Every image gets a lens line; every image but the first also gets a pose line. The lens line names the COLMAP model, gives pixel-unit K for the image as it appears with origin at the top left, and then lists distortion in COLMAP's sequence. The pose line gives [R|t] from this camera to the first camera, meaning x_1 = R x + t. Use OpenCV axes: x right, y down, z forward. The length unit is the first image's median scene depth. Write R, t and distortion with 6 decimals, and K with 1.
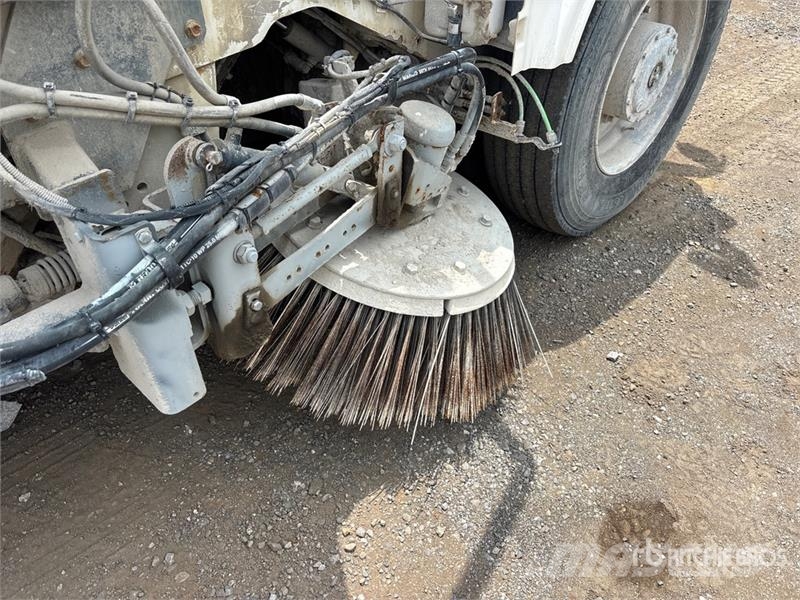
lens RADIAL K [[620.0, 0, 418.4], [0, 620.0, 281.6], [0, 0, 1]] dist [0.065216, -0.106540]
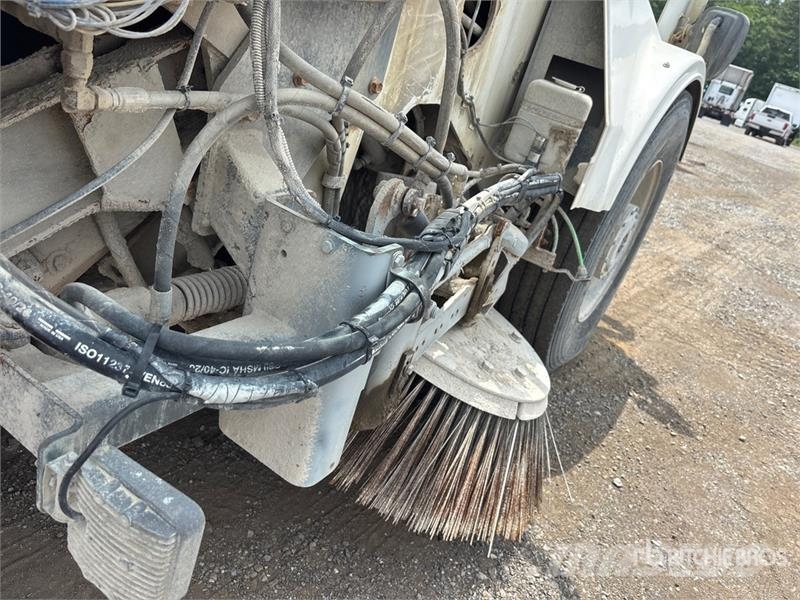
lens RADIAL K [[619.2, 0, 401.6], [0, 619.2, 294.5], [0, 0, 1]] dist [0.072902, -0.112564]
pose [[0.934963, 0.174780, 0.308700, -0.417144], [-0.093677, 0.960958, -0.260355, 0.124905], [-0.342153, 0.214504, 0.914833, 0.109196]]
